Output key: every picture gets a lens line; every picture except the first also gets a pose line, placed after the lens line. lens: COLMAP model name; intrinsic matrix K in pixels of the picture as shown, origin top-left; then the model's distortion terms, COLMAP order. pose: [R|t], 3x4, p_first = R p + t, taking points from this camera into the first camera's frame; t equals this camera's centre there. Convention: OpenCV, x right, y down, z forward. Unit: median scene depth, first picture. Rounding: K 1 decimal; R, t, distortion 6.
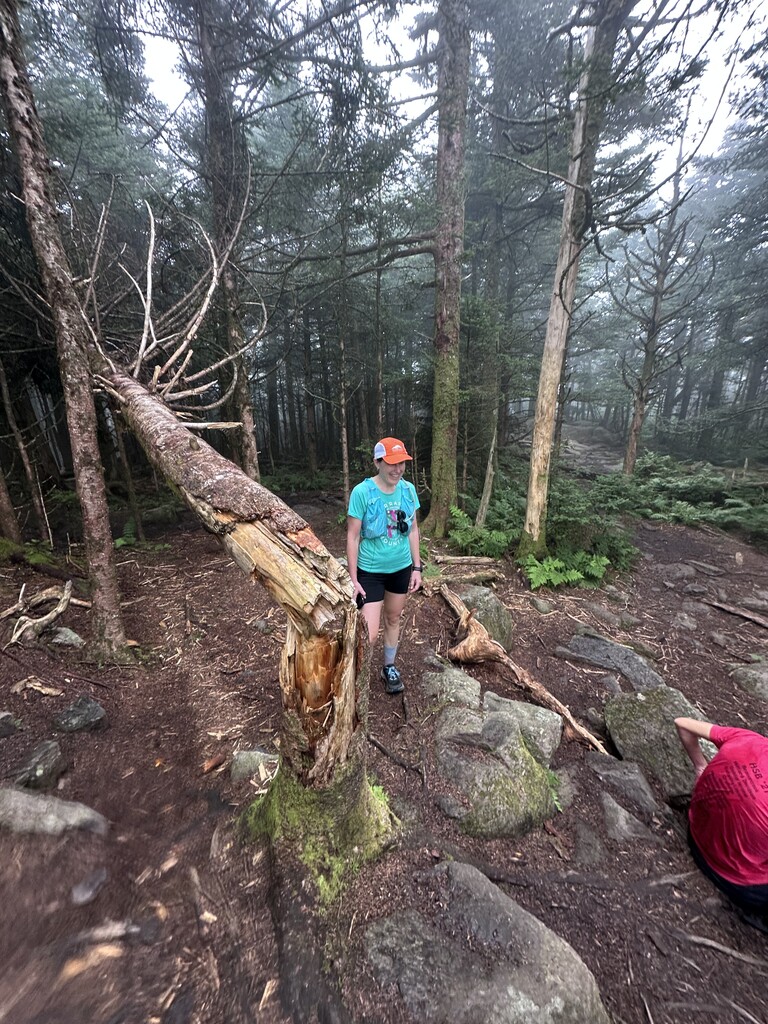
lens RADIAL K [[408.6, 0, 382.6], [0, 408.6, 514.7], [0, 0, 1]] dist [0.001965, 0.000312]
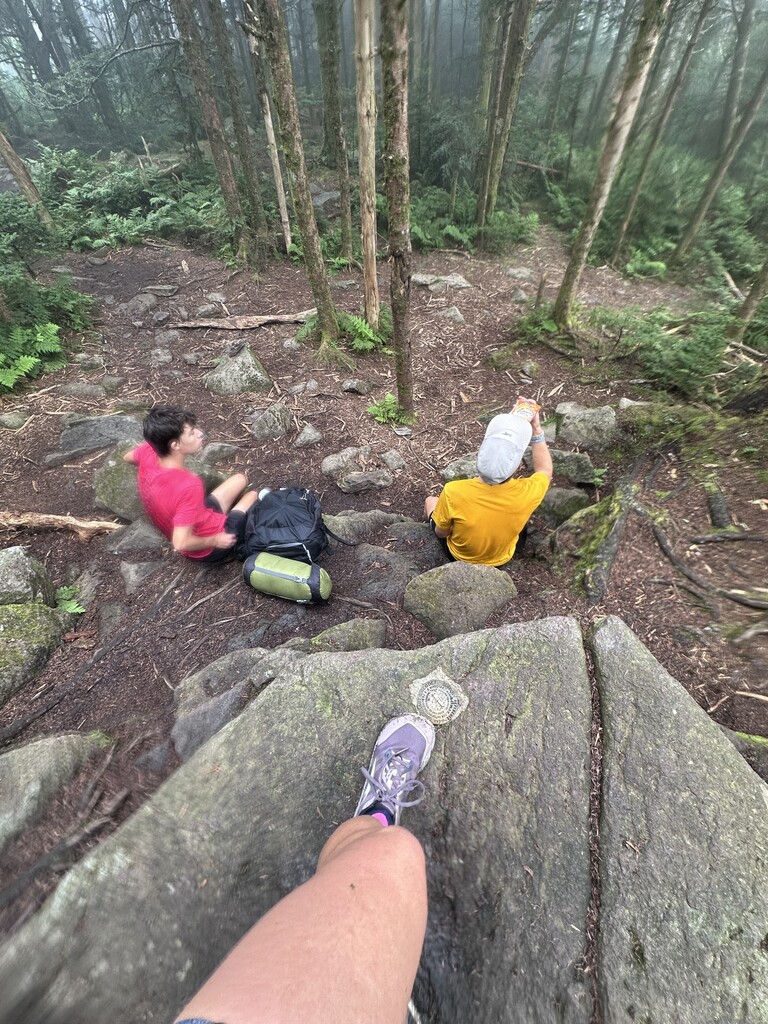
lens RADIAL K [[408.6, 0, 386.2], [0, 408.6, 509.8], [0, 0, 1]] dist [0.001965, 0.000312]
pose [[0.486079, -0.674909, 0.555180, 0.174765], [0.273540, 0.720856, 0.636822, 0.037662], [-0.830002, -0.157682, 0.535007, -0.064460]]
